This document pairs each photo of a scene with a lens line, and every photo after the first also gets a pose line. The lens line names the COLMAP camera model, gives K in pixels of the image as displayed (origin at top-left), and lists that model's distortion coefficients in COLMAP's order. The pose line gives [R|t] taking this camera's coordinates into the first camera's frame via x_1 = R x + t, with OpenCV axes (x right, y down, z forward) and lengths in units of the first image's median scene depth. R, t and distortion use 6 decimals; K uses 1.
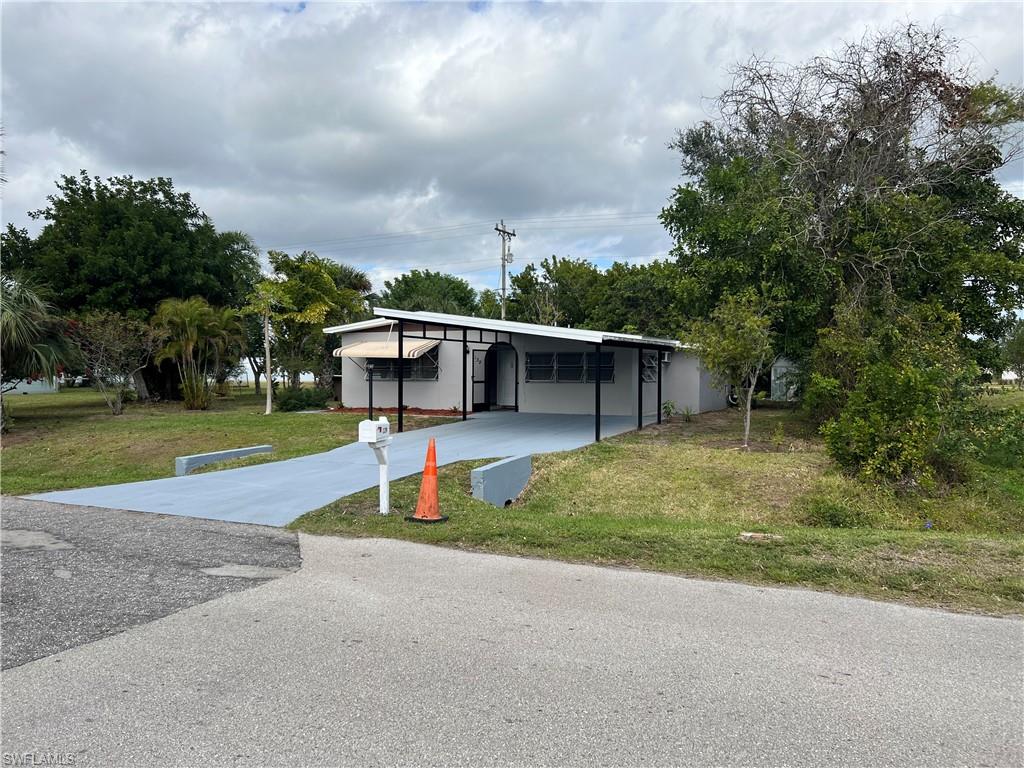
lens RADIAL K [[748.4, 0, 512.0], [0, 748.4, 384.0], [0, 0, 1]] dist [0.155684, -0.183777]
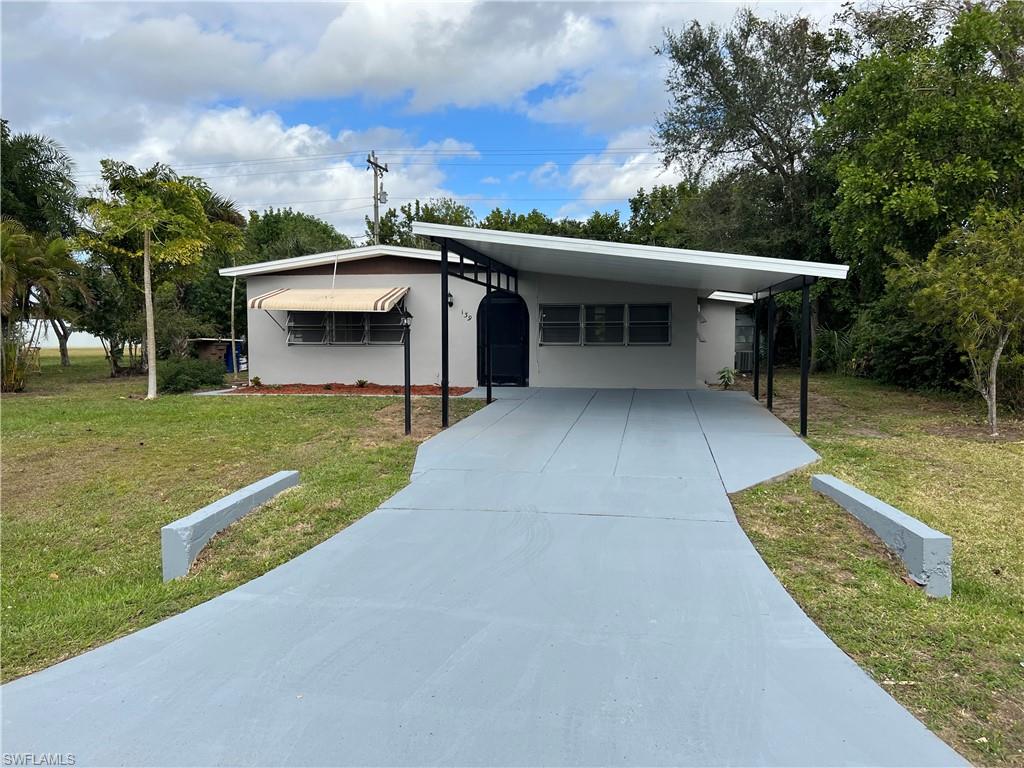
lens RADIAL K [[767.4, 0, 515.7], [0, 767.4, 385.4], [0, 0, 1]] dist [0.049651, -0.051891]
pose [[0.966451, -0.022522, 0.255862, -0.145117], [0.009908, 0.998676, 0.050483, -0.001269], [-0.256660, -0.046255, 0.965394, 0.215708]]
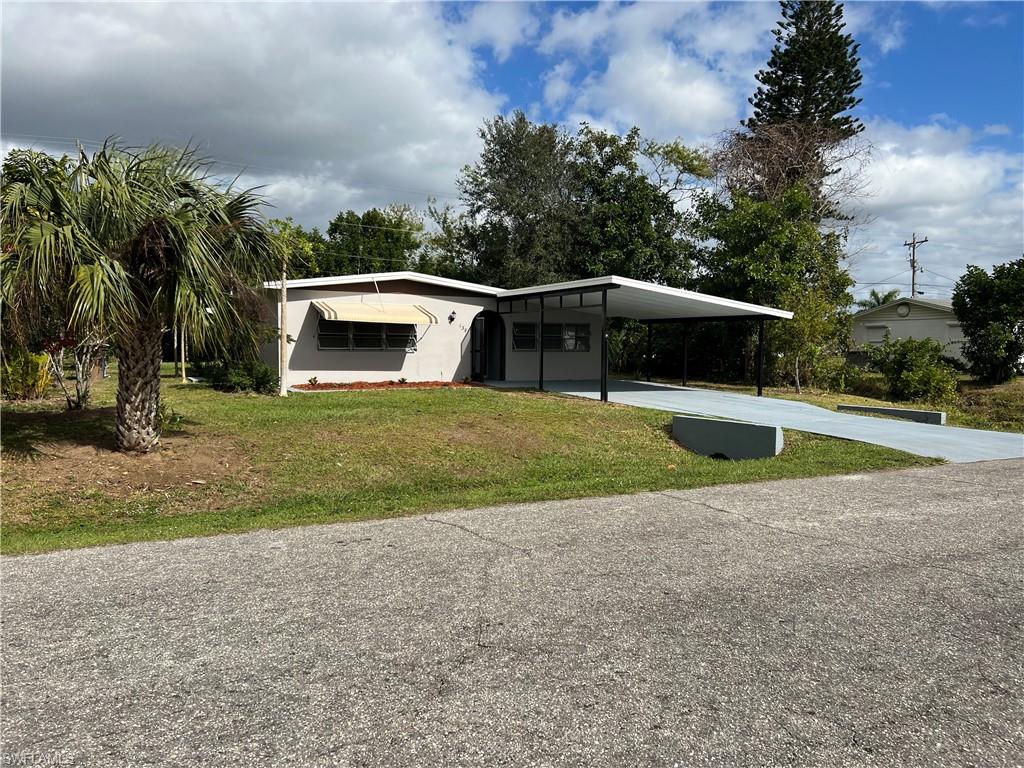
lens RADIAL K [[767.4, 0, 515.7], [0, 767.4, 385.4], [0, 0, 1]] dist [0.049651, -0.051891]
pose [[0.605711, -0.038182, 0.794768, -0.601960], [0.007083, 0.999067, 0.042598, 0.000051], [-0.795653, -0.020173, 0.605416, 0.273982]]
